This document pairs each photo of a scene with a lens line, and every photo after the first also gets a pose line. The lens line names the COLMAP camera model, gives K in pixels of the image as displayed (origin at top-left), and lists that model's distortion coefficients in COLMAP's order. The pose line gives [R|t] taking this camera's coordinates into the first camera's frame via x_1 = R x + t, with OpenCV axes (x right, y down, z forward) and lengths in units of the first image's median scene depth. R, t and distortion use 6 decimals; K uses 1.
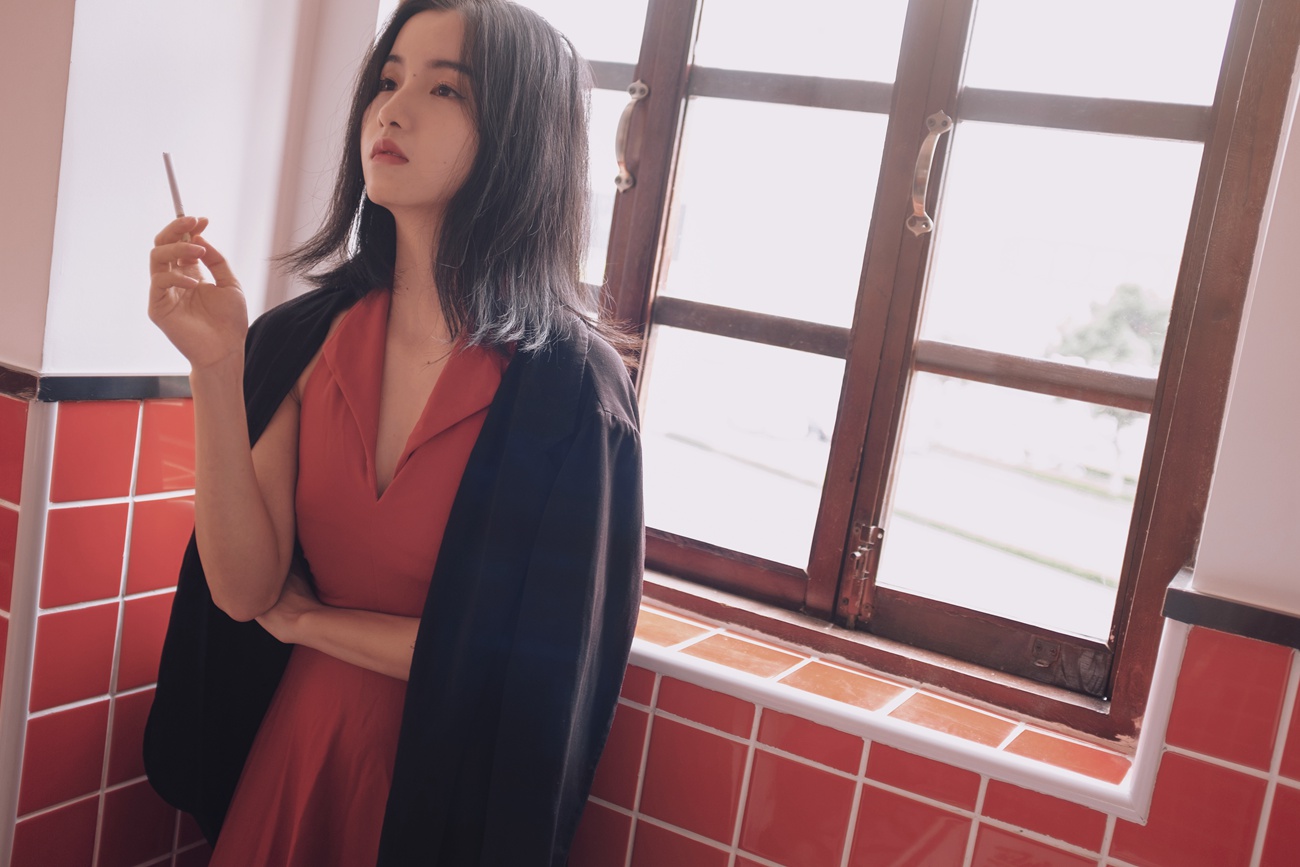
lens RADIAL K [[1310.6, 0, 650.0], [0, 1310.6, 433.5], [0, 0, 1]] dist [-0.139820, 0.220867]
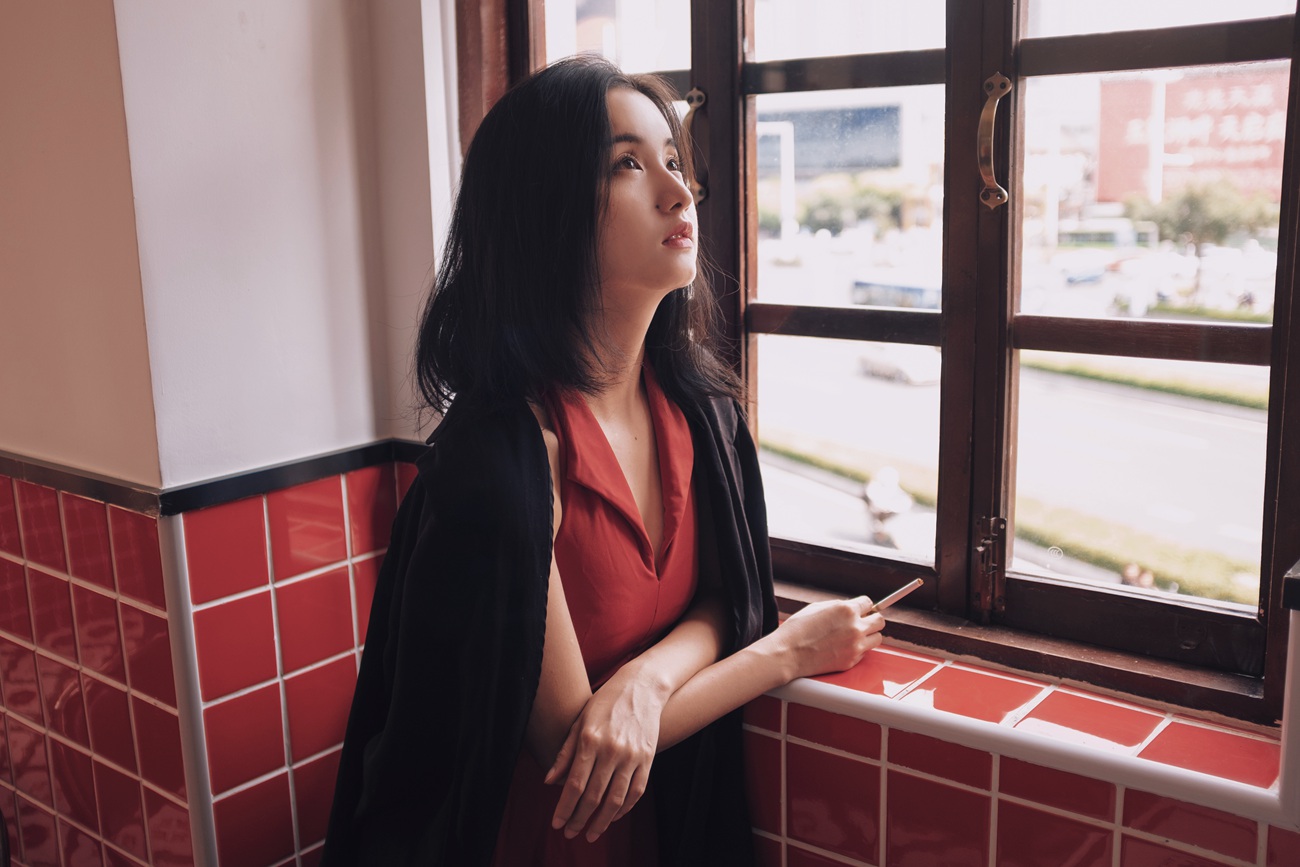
lens RADIAL K [[1310.6, 0, 650.0], [0, 1310.6, 433.5], [0, 0, 1]] dist [-0.139820, 0.220867]
pose [[0.970484, -0.144491, -0.193090, 0.122785], [0.154413, 0.987302, 0.037287, -0.065410], [0.185250, -0.066002, 0.980472, 0.027106]]
